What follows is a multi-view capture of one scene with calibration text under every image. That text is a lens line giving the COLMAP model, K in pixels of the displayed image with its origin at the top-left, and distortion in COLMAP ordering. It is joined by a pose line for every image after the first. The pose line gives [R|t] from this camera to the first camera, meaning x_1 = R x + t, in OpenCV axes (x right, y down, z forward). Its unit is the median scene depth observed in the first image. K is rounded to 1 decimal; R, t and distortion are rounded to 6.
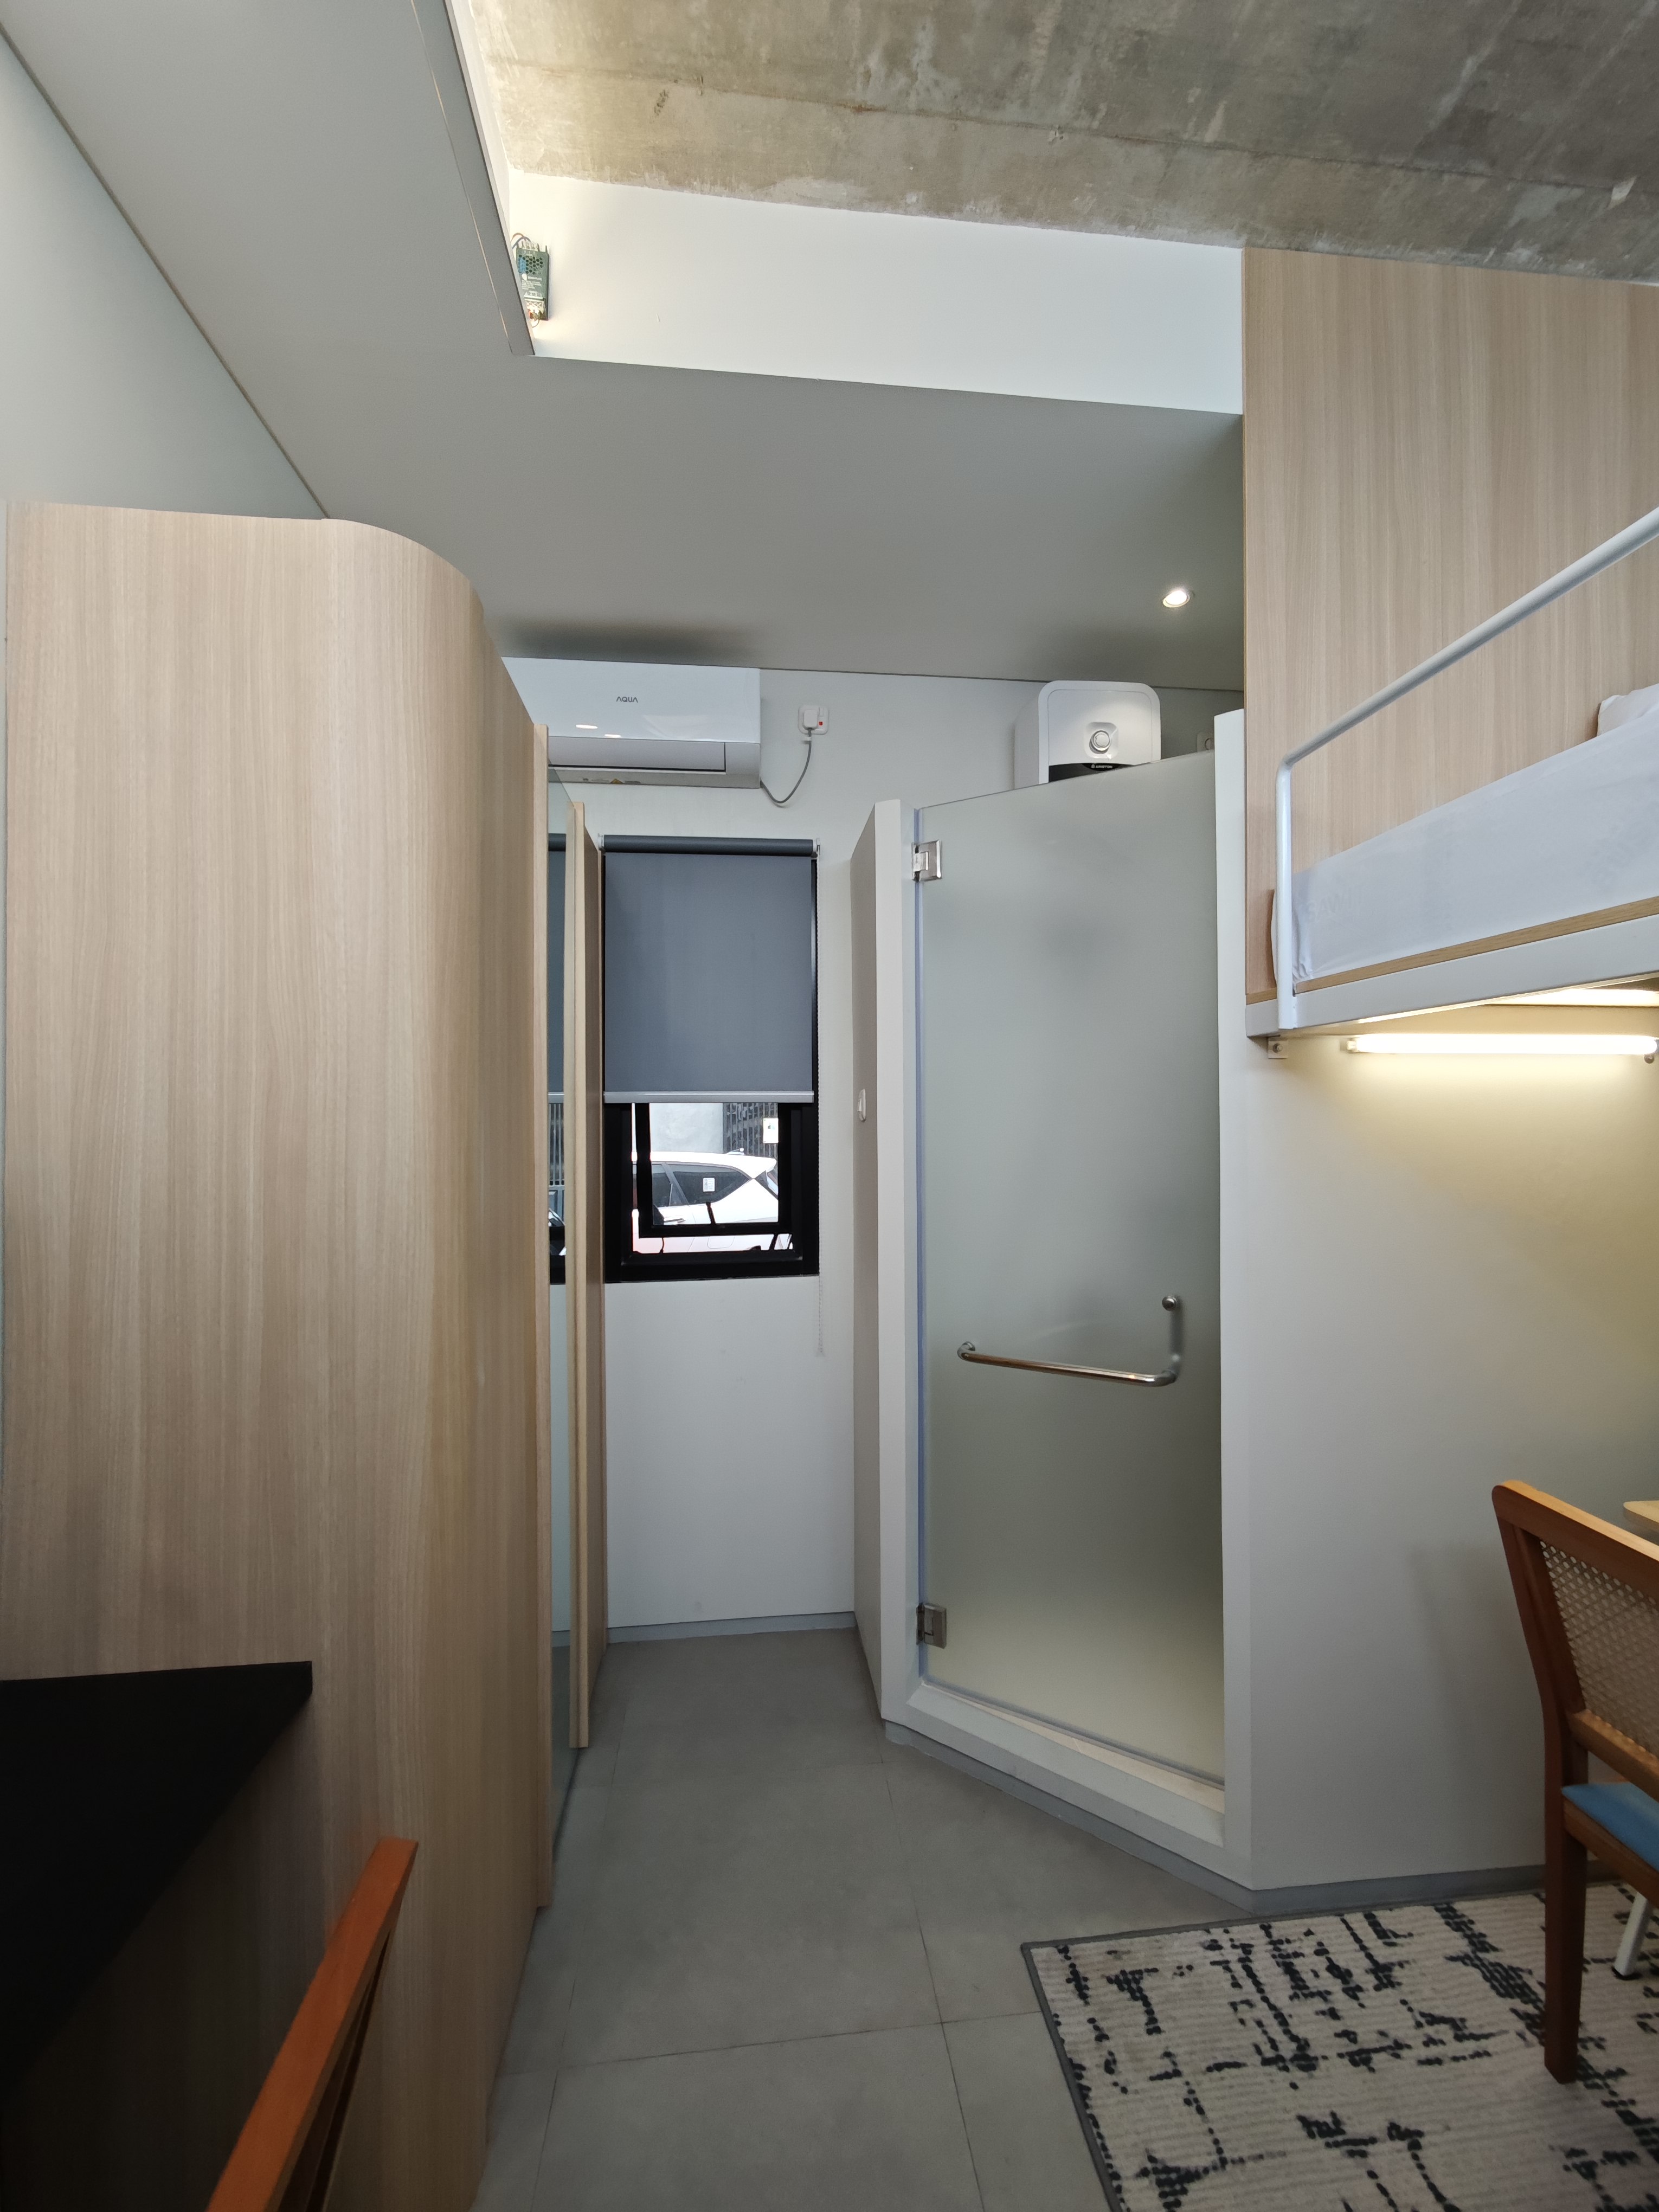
lens RADIAL K [[911.8, 0, 835.3], [0, 911.8, 1112.0], [0, 0, 1]] dist [0.004291, -0.002008]
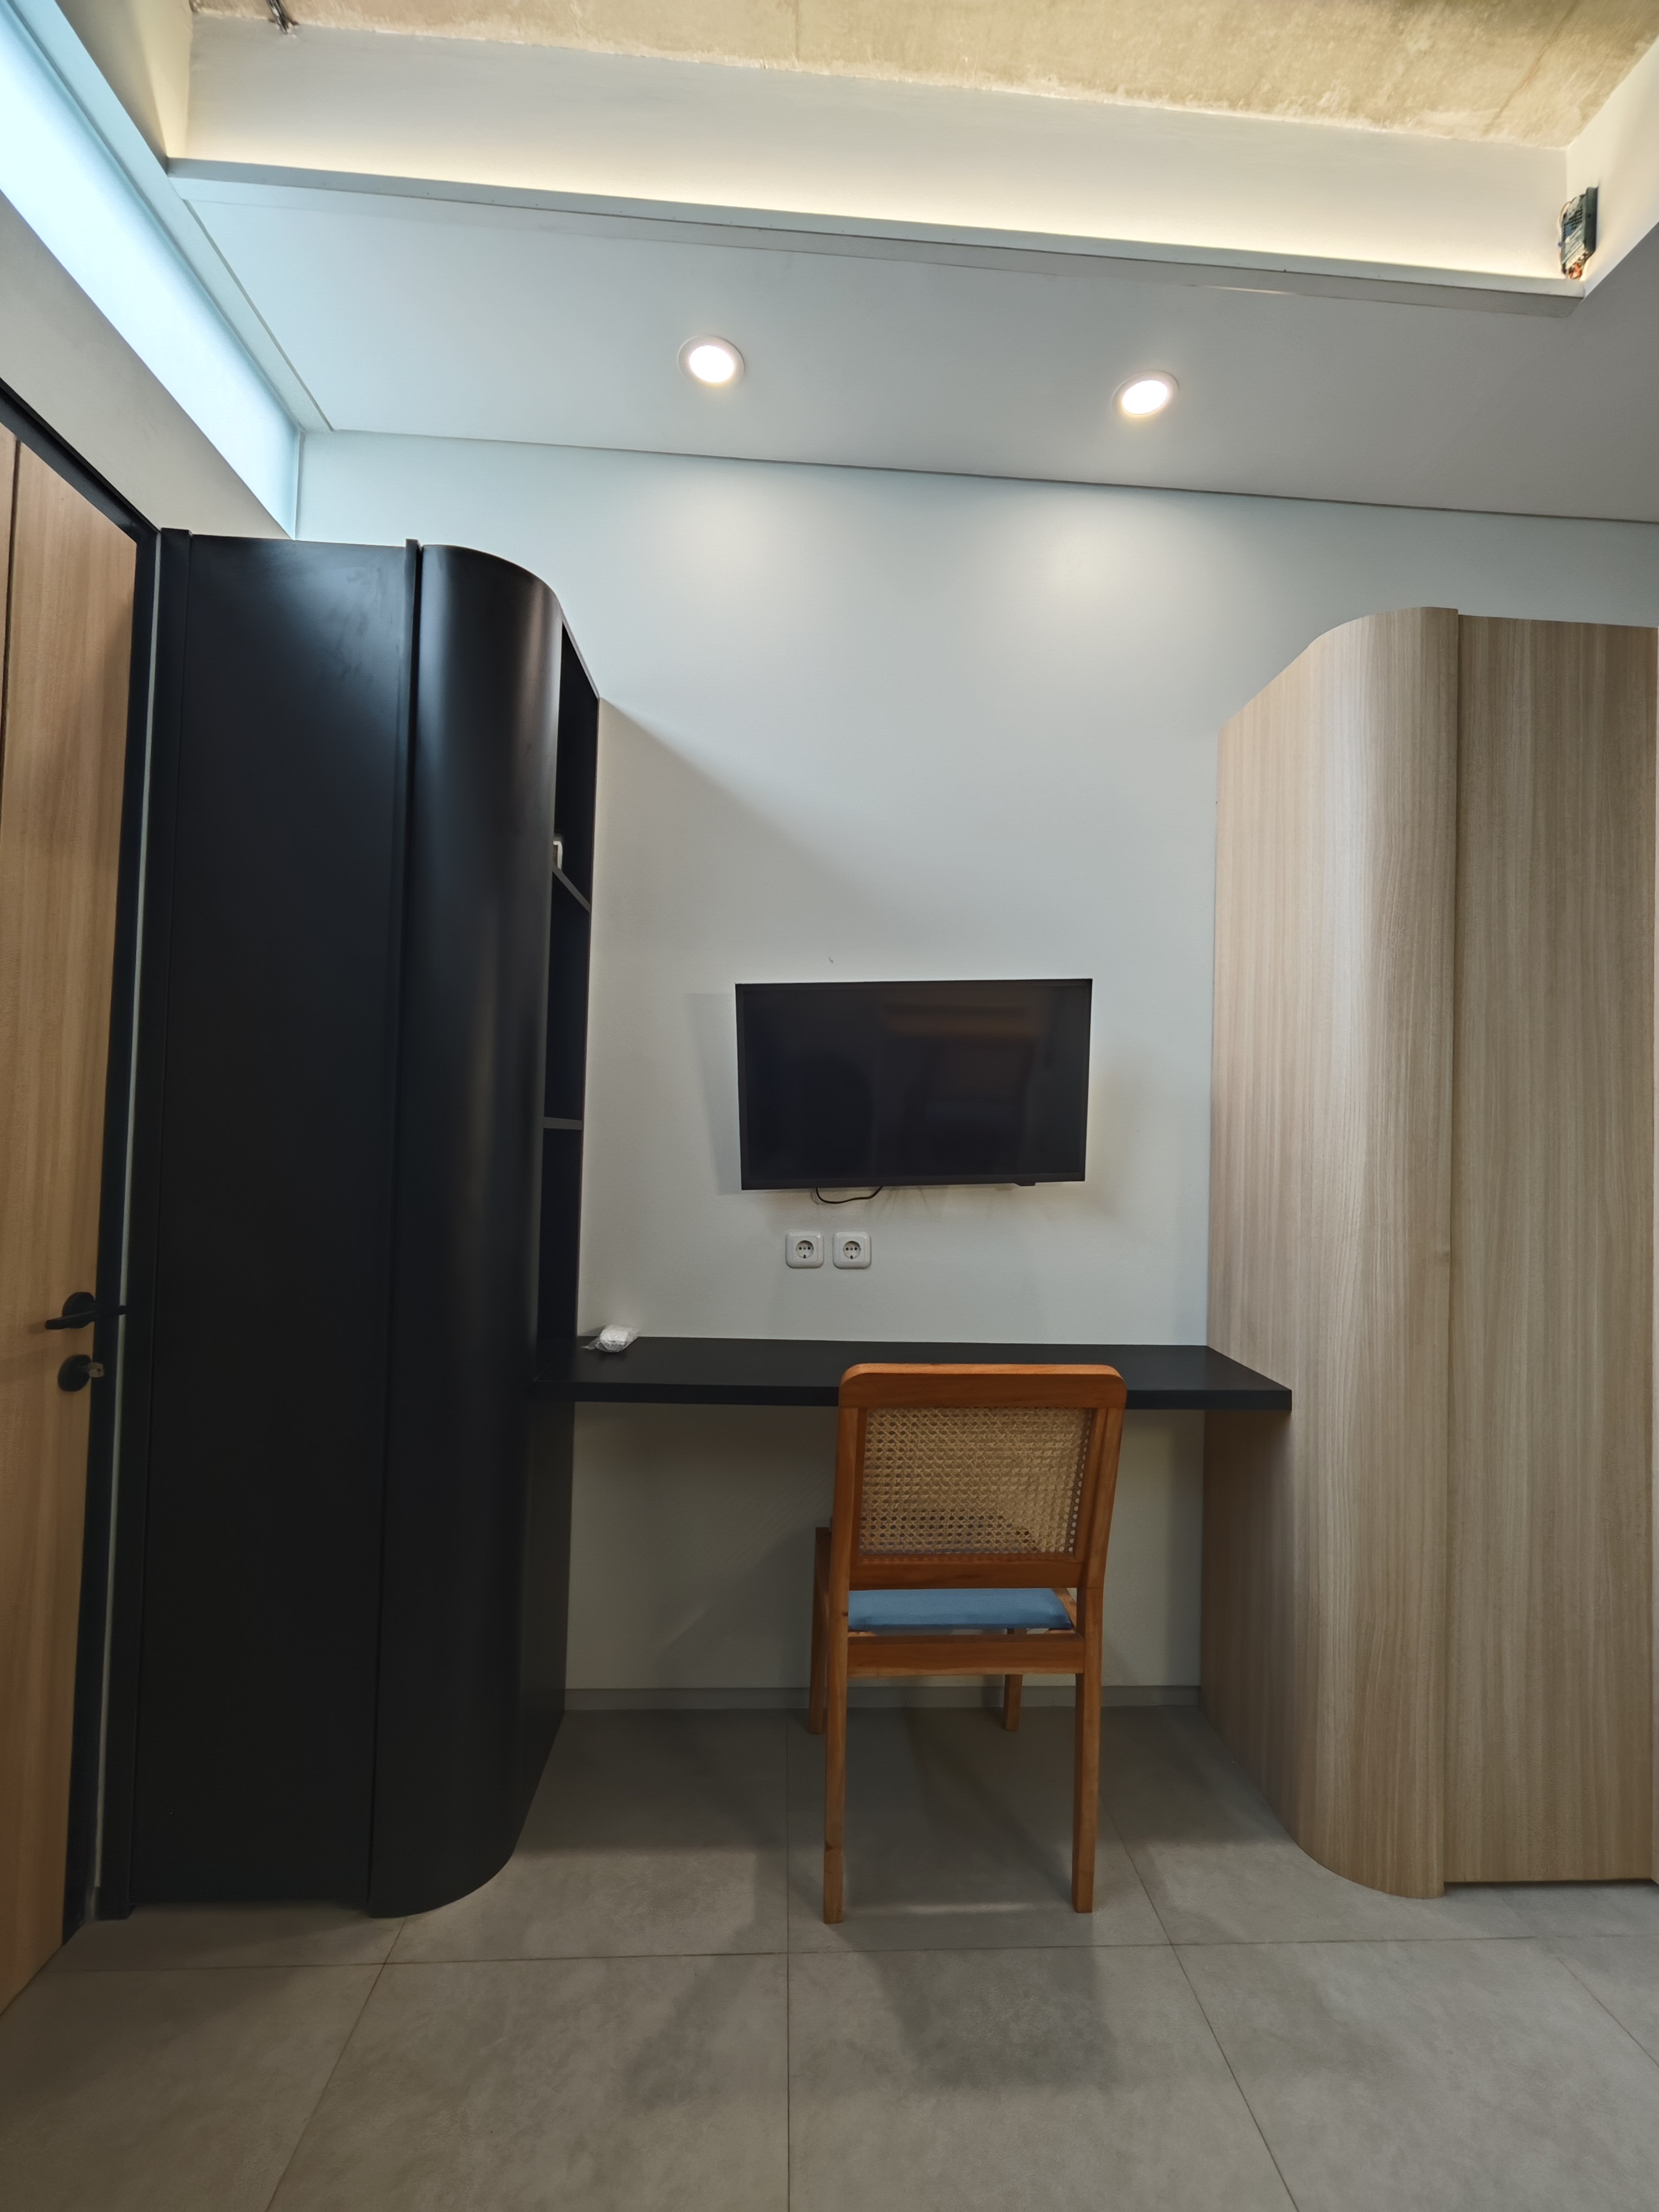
lens RADIAL K [[911.8, 0, 828.0], [0, 911.8, 1113.7], [0, 0, 1]] dist [0.004291, -0.002008]
pose [[-0.053213, -0.015647, -0.998461, 1.006323], [-0.017062, 0.999746, -0.014758, 0.170673], [0.998437, 0.016250, -0.053467, 0.293703]]
